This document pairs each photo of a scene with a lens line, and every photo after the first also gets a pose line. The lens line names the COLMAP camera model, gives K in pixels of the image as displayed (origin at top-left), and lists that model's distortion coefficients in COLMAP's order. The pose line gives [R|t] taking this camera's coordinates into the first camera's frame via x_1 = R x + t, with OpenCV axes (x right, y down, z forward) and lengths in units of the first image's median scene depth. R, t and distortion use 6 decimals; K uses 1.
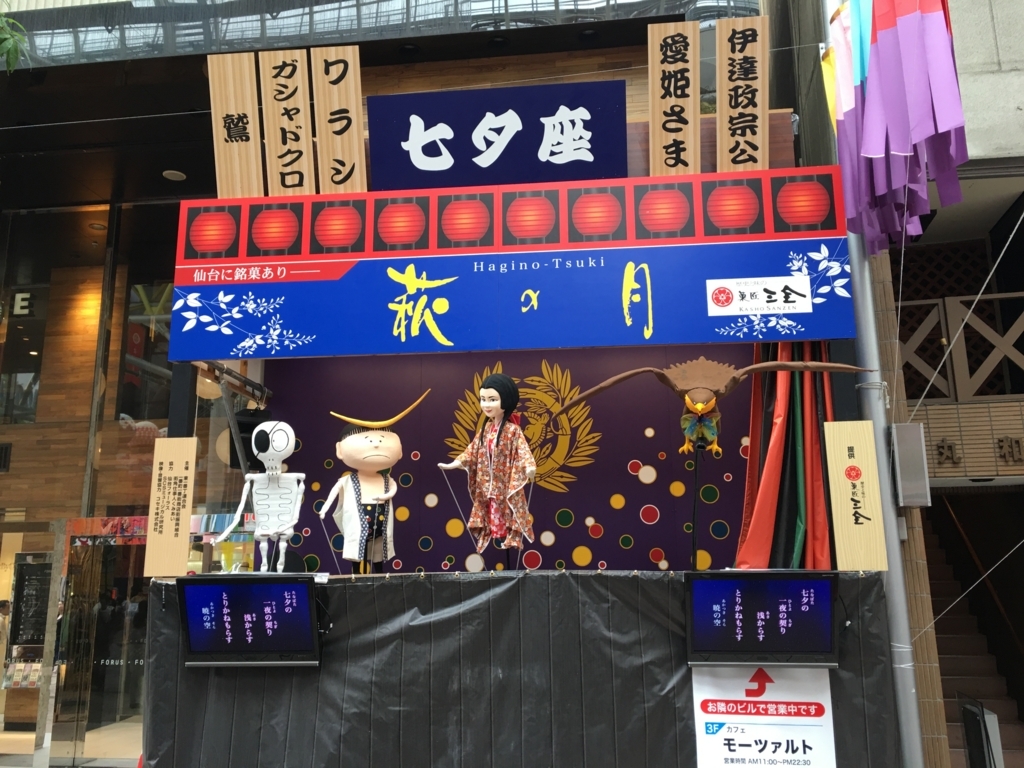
lens RADIAL K [[870.5, 0, 507.9], [0, 870.5, 384.6], [0, 0, 1]] dist [0.084268, -0.103512]
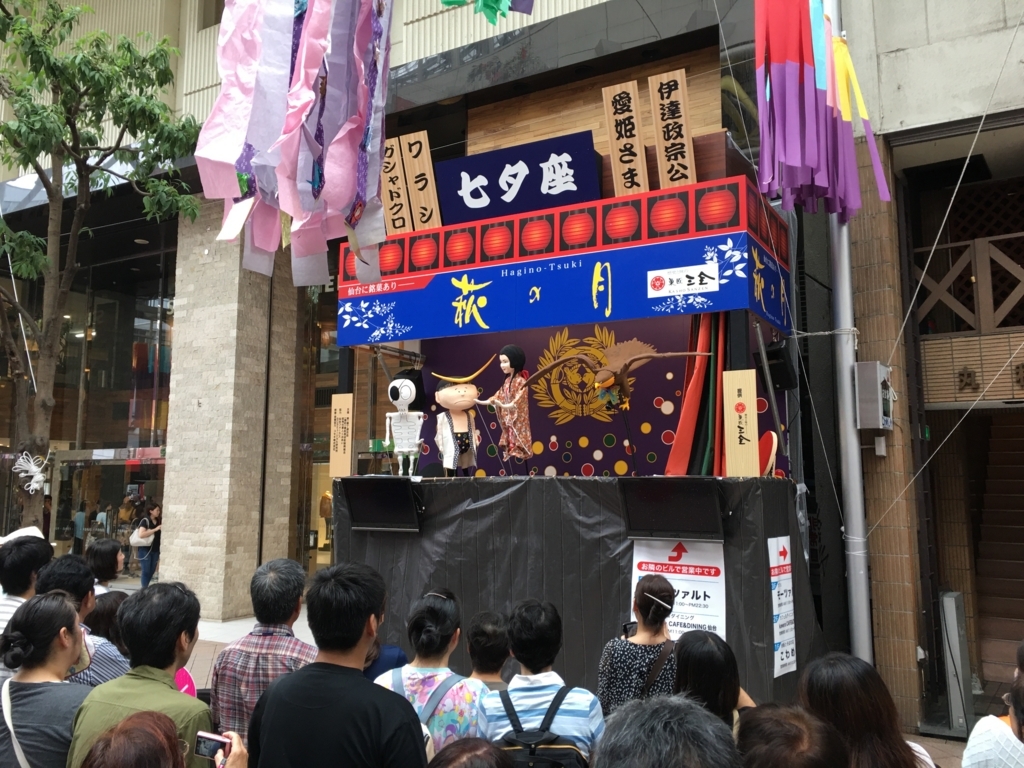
lens RADIAL K [[870.5, 0, 507.9], [0, 870.5, 384.6], [0, 0, 1]] dist [0.084268, -0.103512]
pose [[0.917914, -0.032606, -0.395437, 0.550872], [0.069349, 0.994461, 0.078978, -0.064016], [0.390671, -0.099918, 0.915091, -0.366401]]
